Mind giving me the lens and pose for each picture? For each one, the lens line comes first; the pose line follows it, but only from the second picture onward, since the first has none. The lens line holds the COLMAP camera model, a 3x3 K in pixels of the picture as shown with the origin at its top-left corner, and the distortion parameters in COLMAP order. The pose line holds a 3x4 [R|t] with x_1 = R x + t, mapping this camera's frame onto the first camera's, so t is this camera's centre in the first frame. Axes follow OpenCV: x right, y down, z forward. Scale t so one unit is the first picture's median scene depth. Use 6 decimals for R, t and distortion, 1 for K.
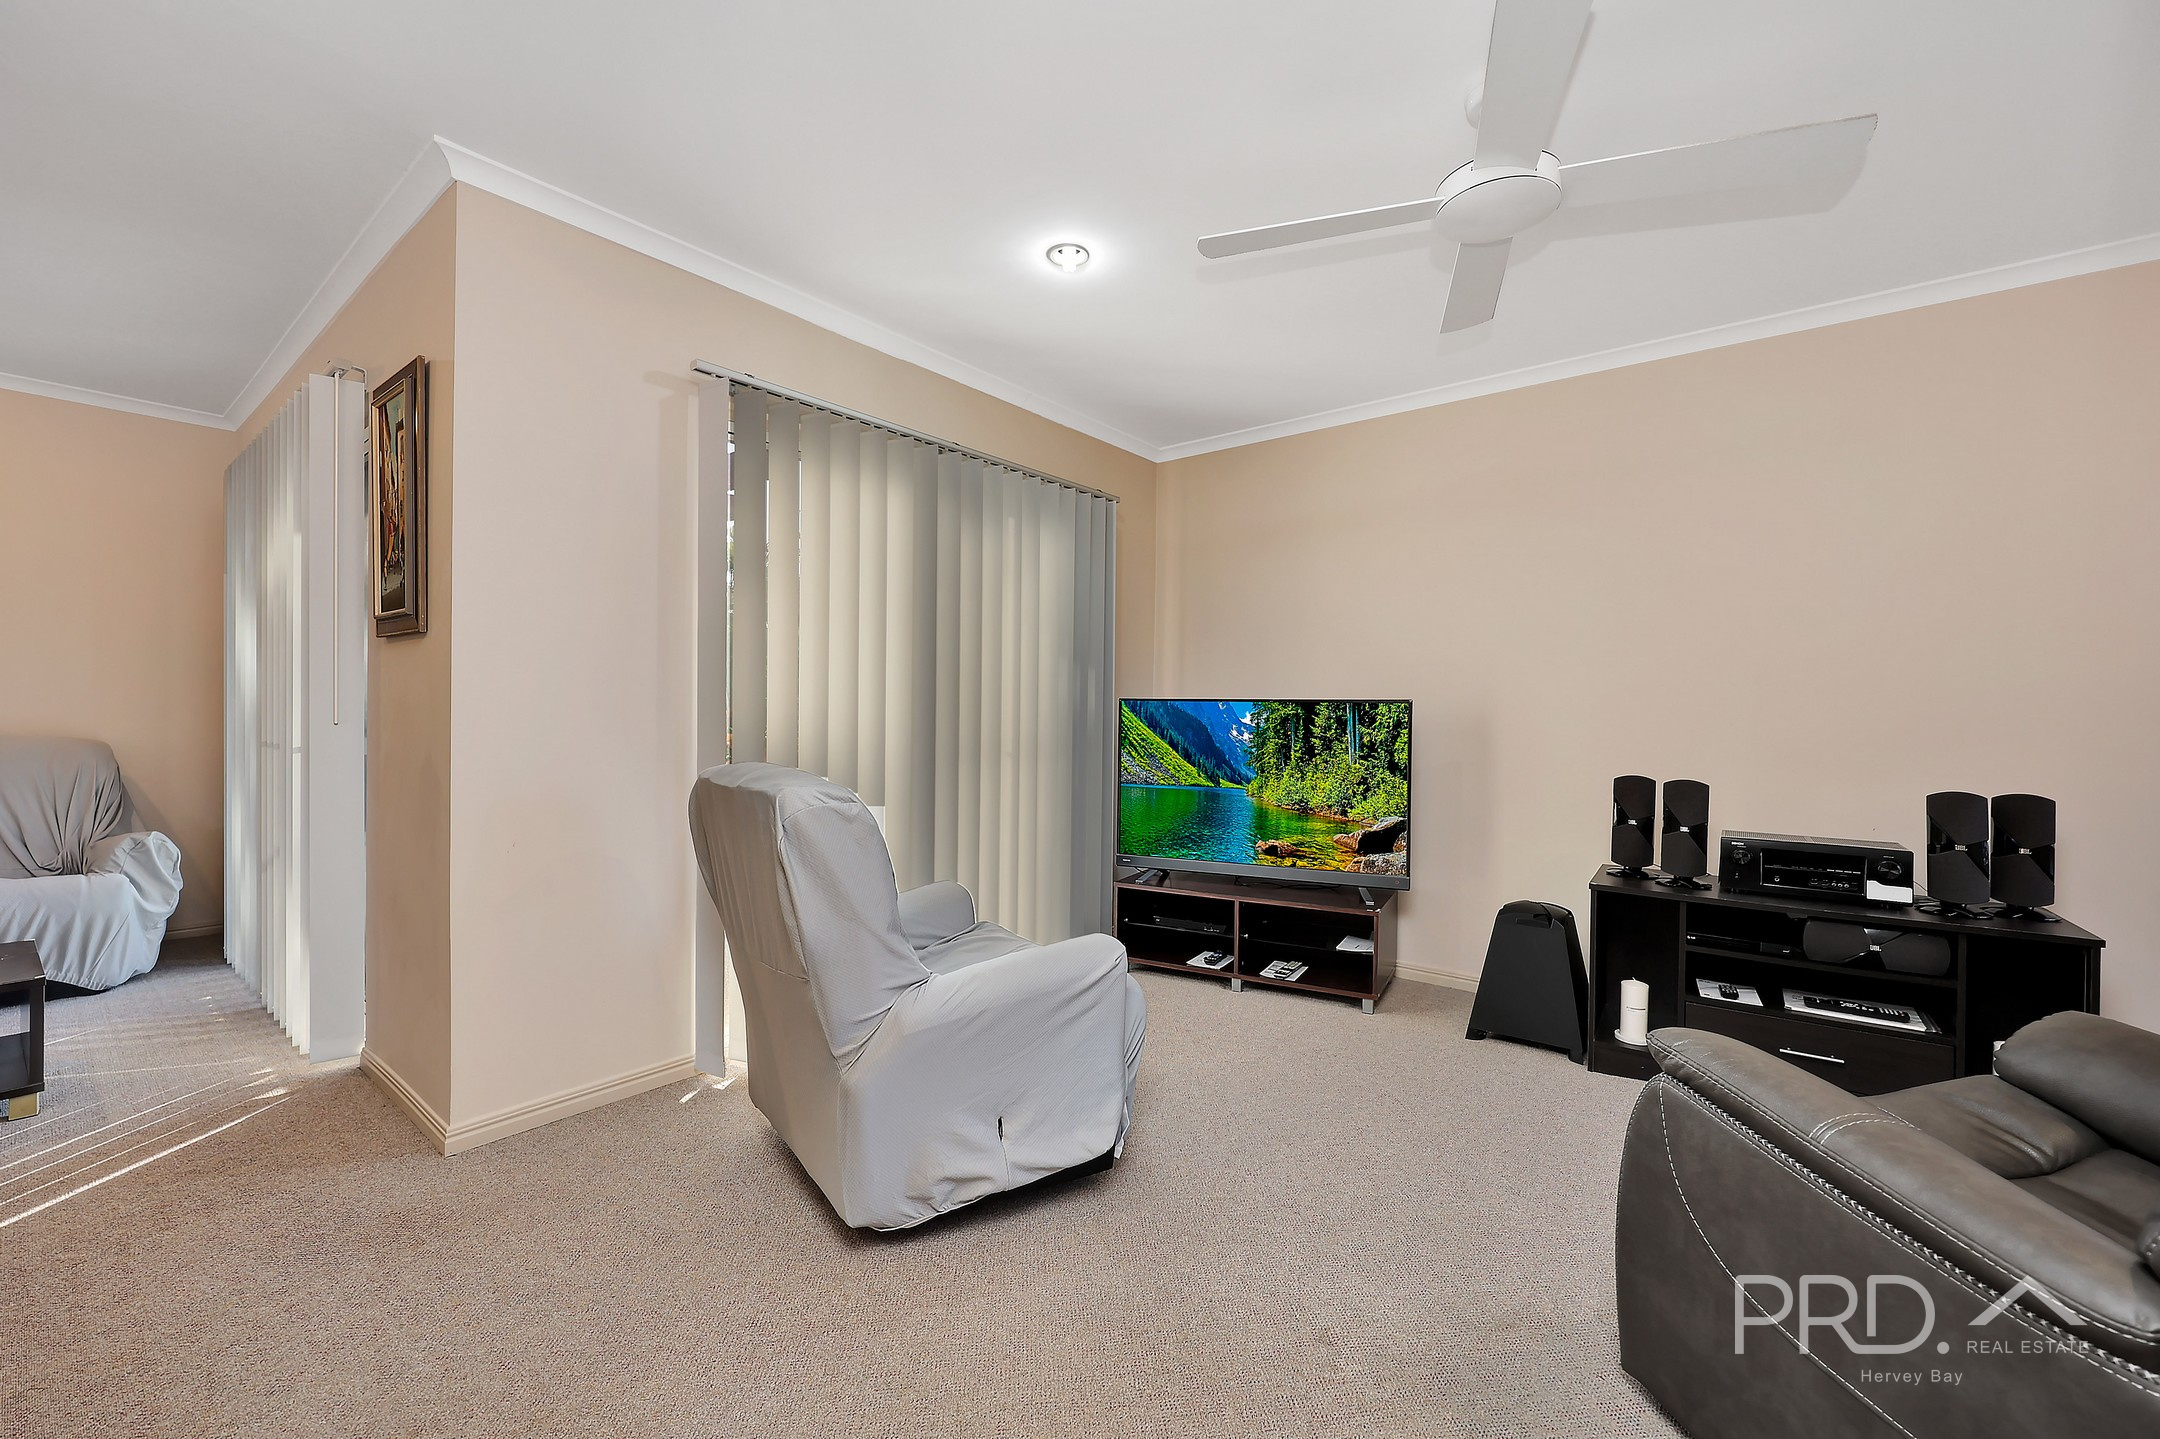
lens RADIAL K [[863.7, 0, 1111.0], [0, 863.7, 684.8], [0, 0, 1]] dist [0.000115, 0.000533]
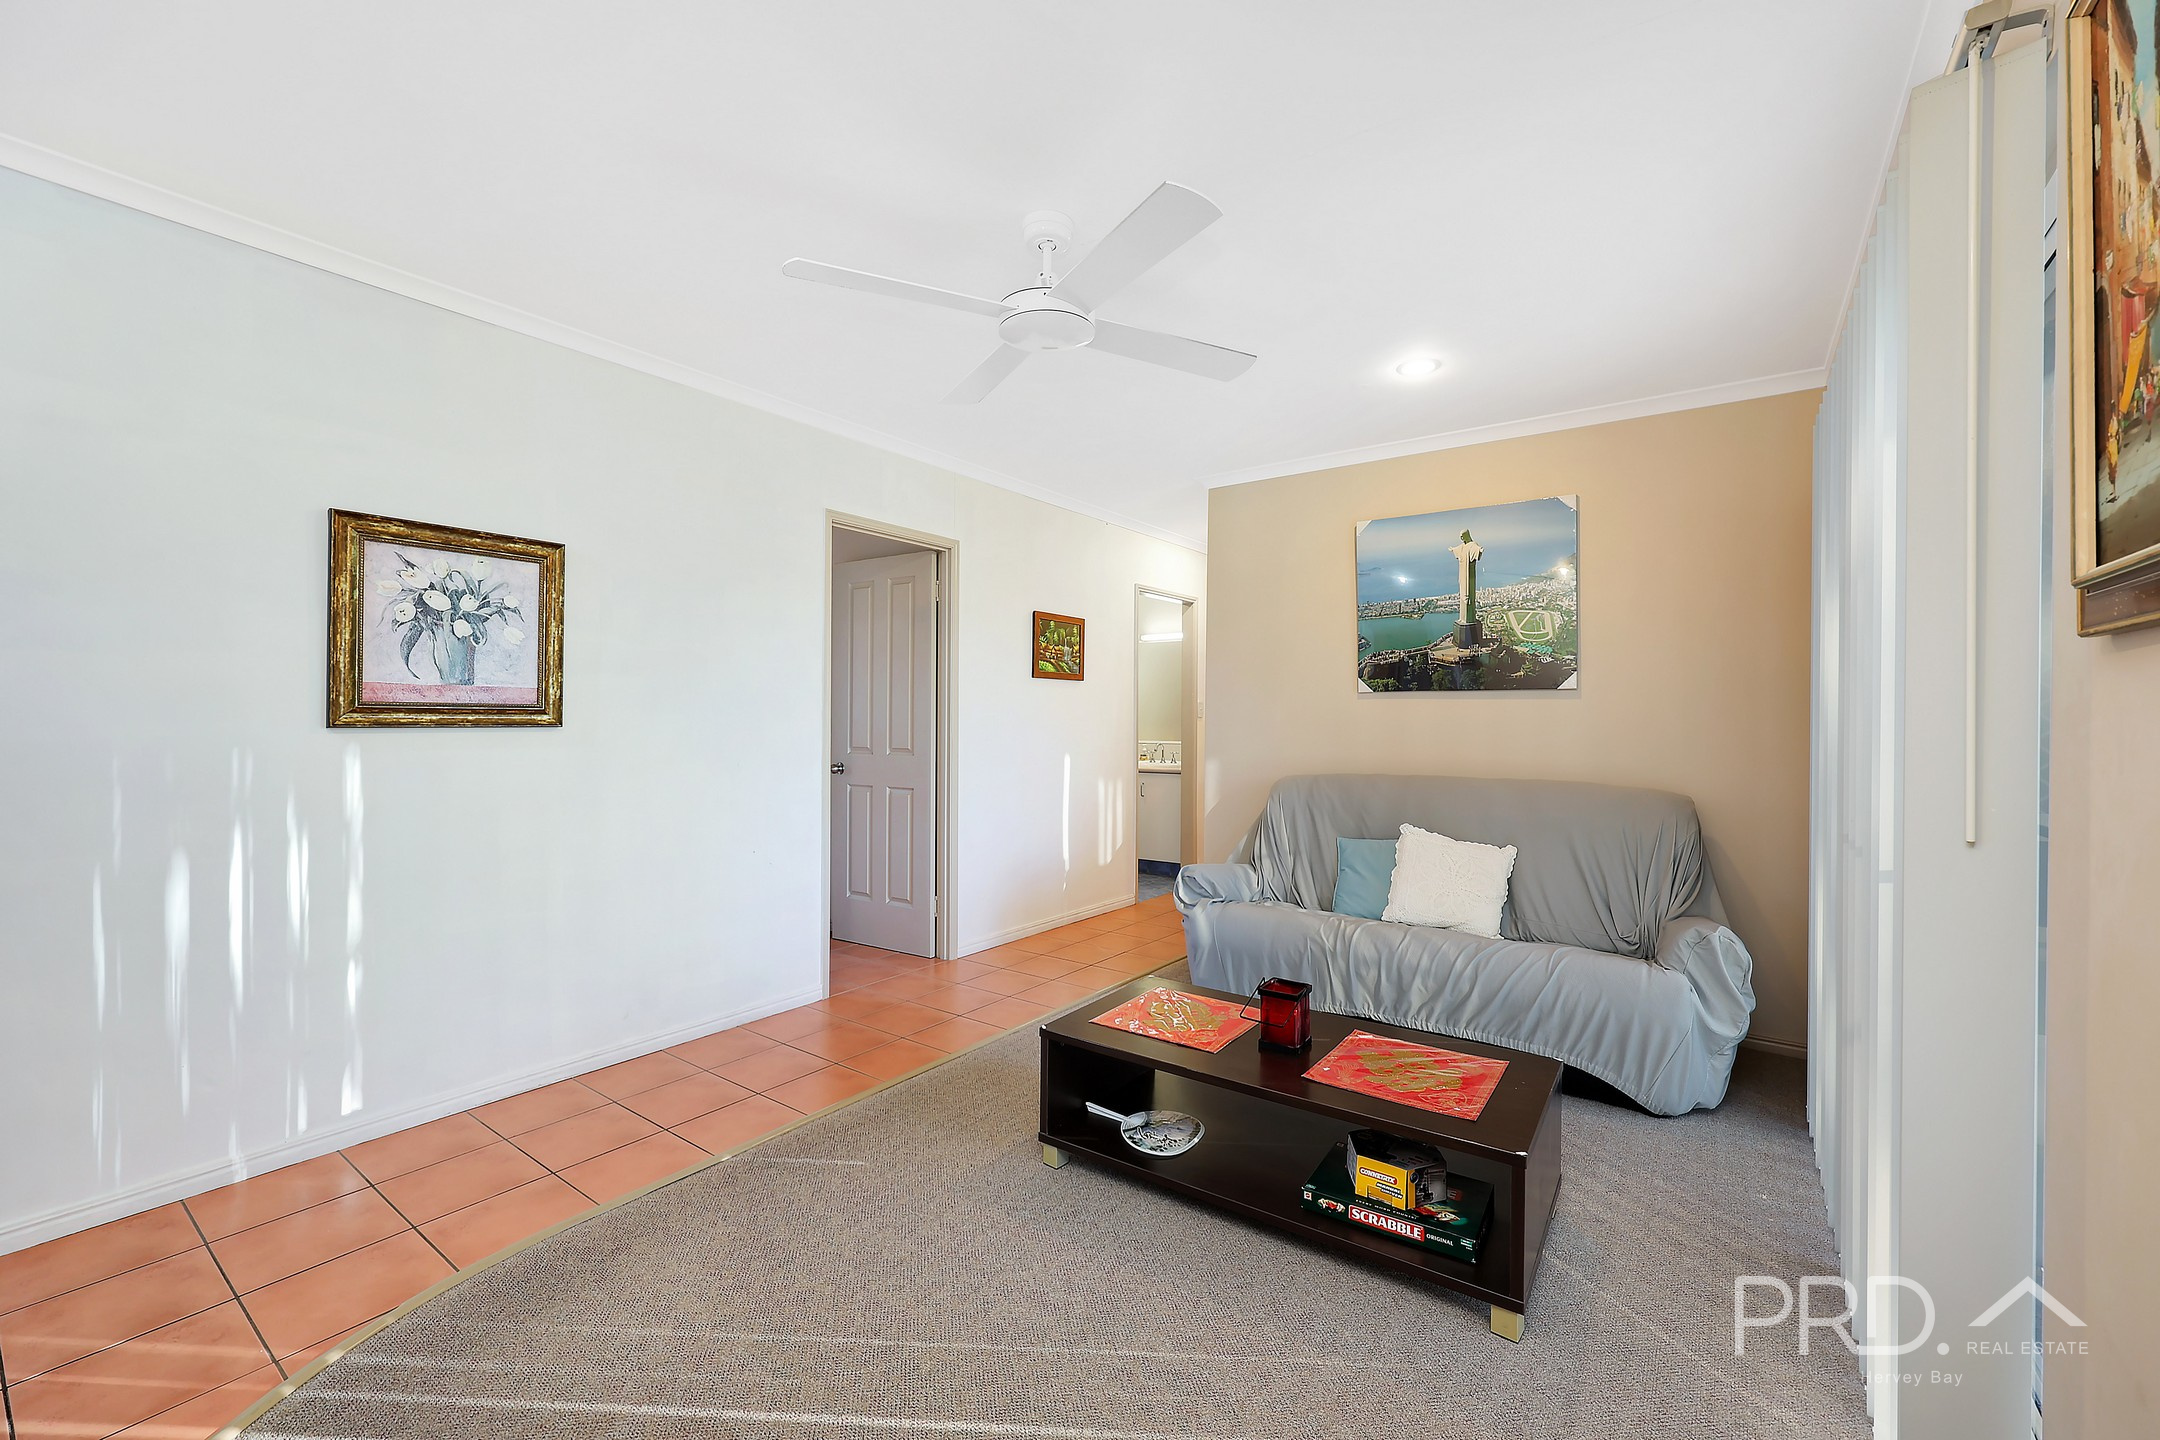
lens RADIAL K [[863.7, 0, 1080.0], [0, 863.7, 717.3], [0, 0, 1]] dist [0.000115, 0.000533]
pose [[0.028963, 0.002194, -0.999578, -0.358541], [-0.003711, 0.999991, 0.002087, -0.015114], [0.999574, 0.003649, 0.028971, 0.410121]]
